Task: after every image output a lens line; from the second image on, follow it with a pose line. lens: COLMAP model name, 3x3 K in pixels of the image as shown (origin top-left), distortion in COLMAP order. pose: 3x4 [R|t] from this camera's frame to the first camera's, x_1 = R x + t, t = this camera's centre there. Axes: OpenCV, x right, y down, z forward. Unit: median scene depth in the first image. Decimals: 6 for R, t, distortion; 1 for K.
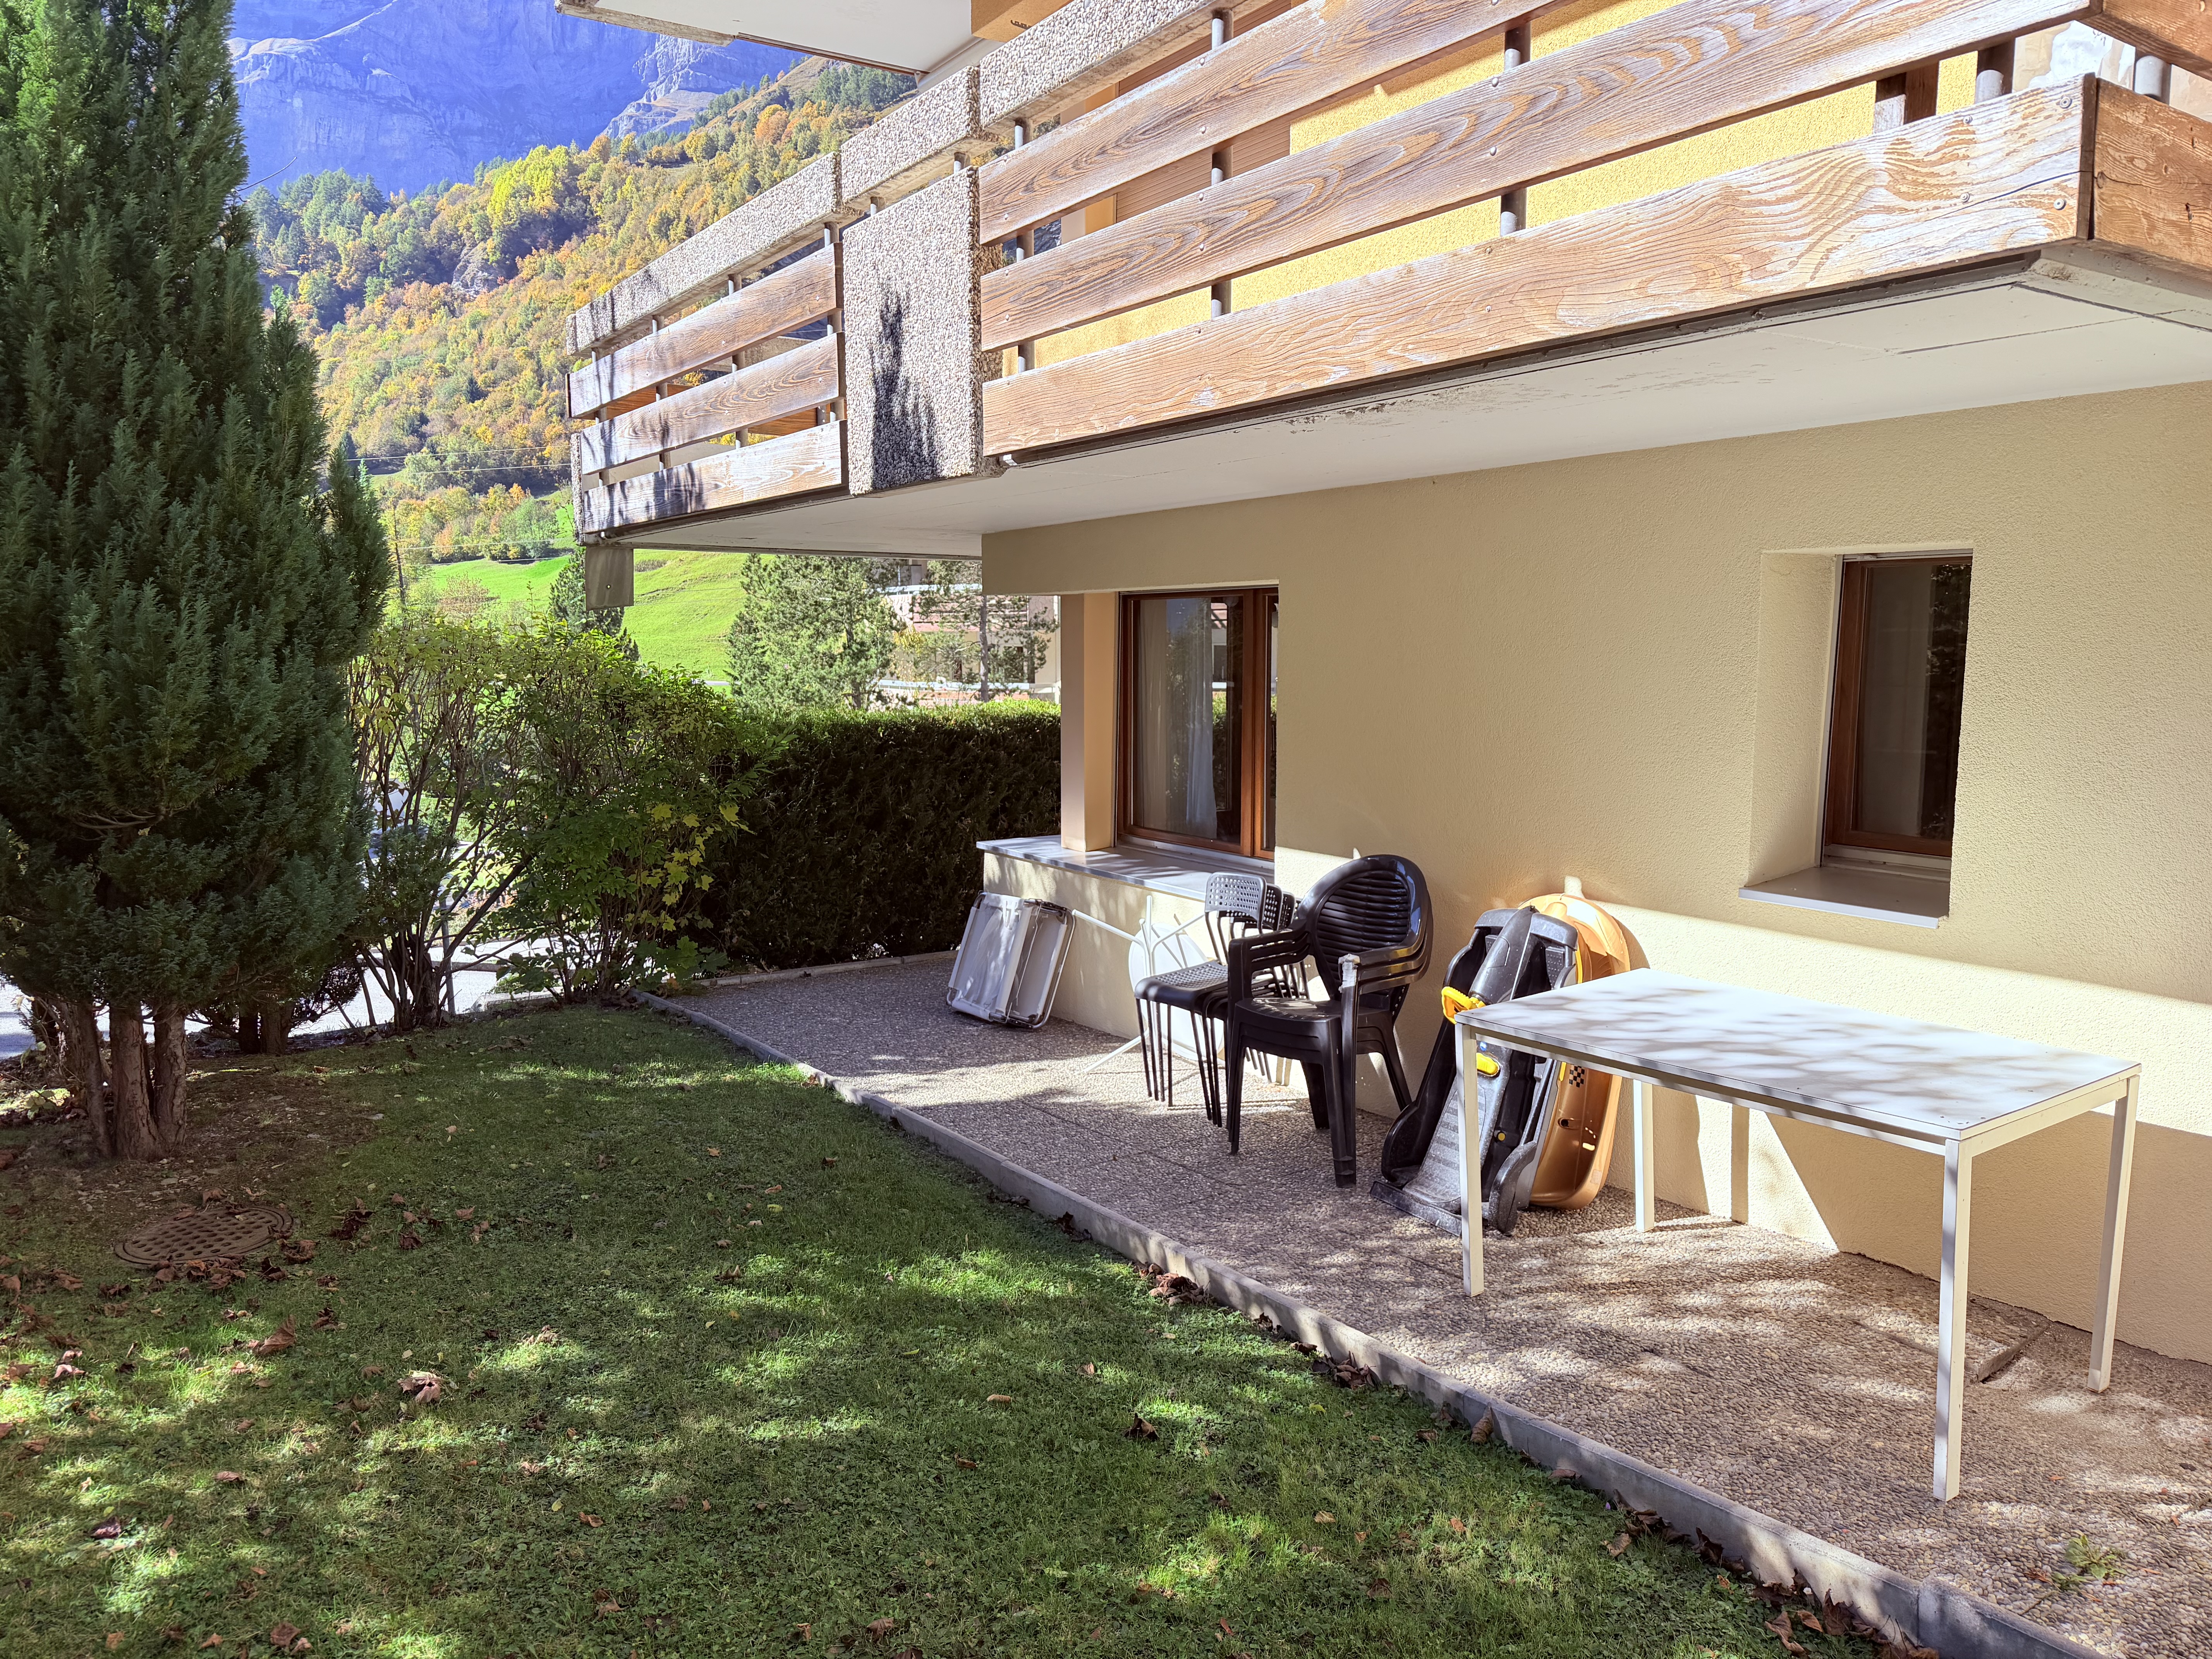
lens RADIAL K [[1547.3, 0, 1114.5], [0, 1547.3, 831.9], [0, 0, 1]] dist [0.068308, -0.087003]
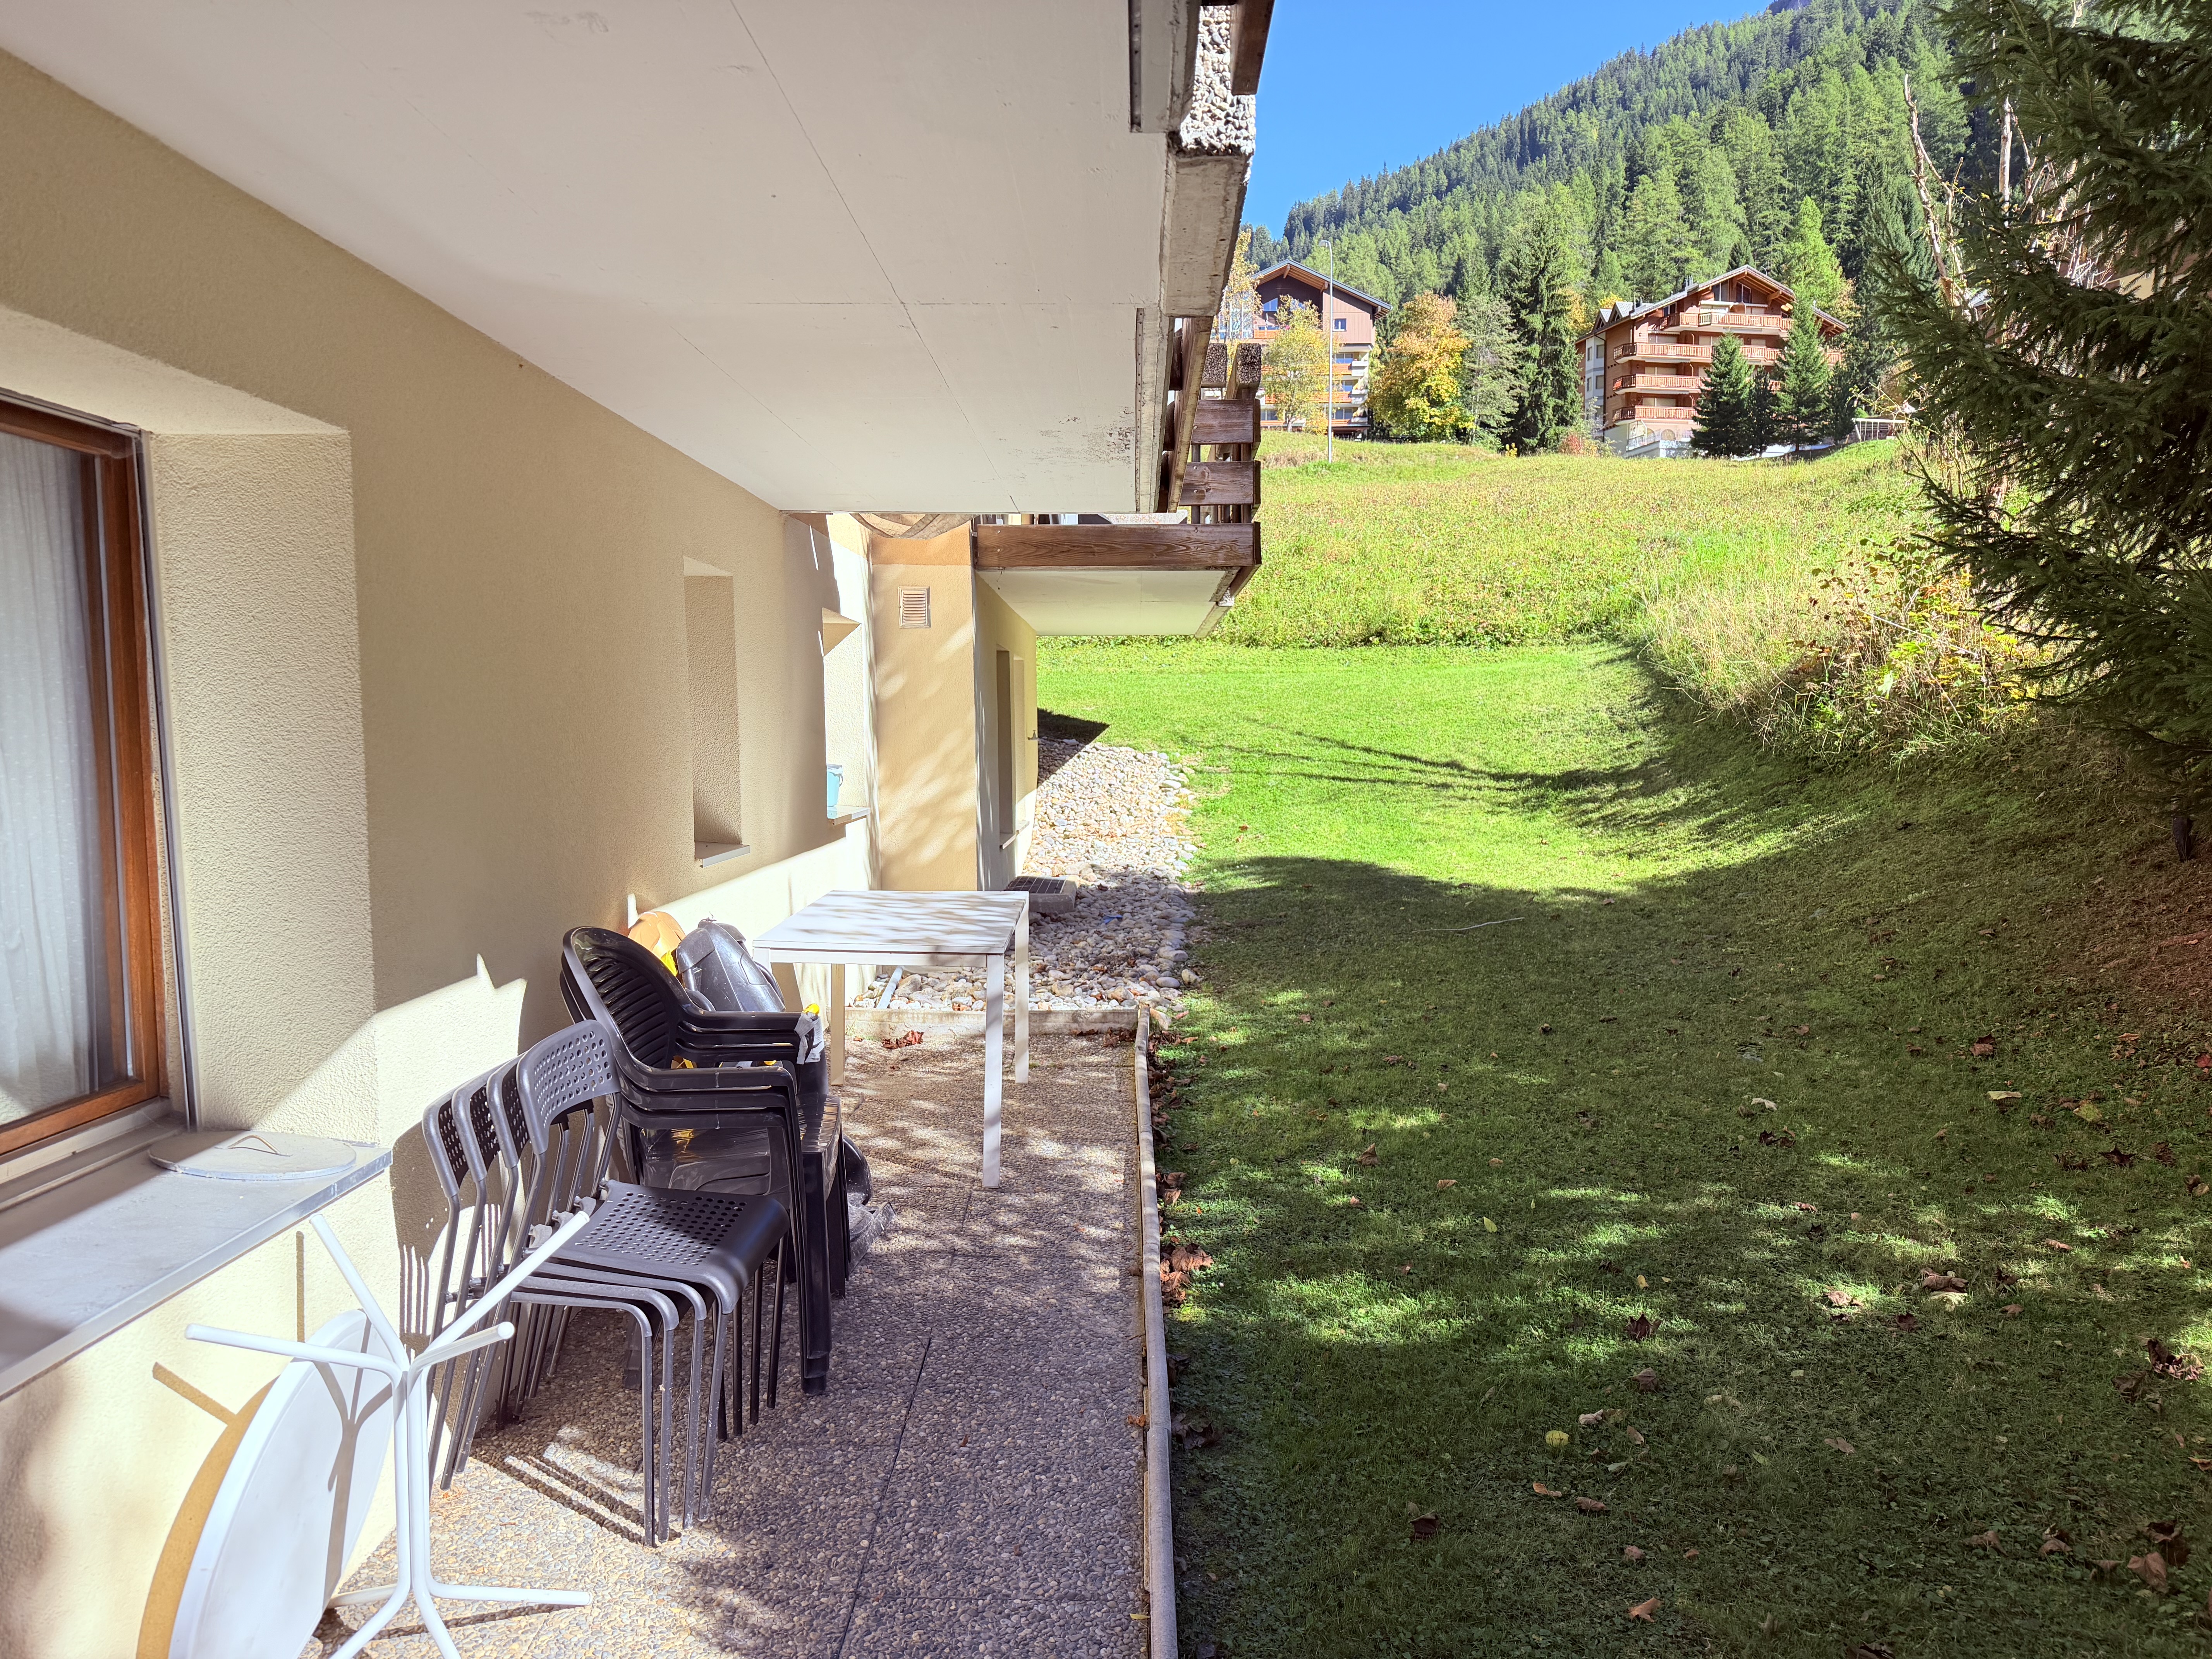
lens RADIAL K [[1547.3, 0, 1102.7], [0, 1547.3, 825.2], [0, 0, 1]] dist [0.068308, -0.087003]
pose [[-0.811527, -0.035004, 0.583265, -0.553157], [0.082794, 0.981244, 0.174085, -0.180528], [-0.578419, 0.189565, -0.793408, 1.996165]]
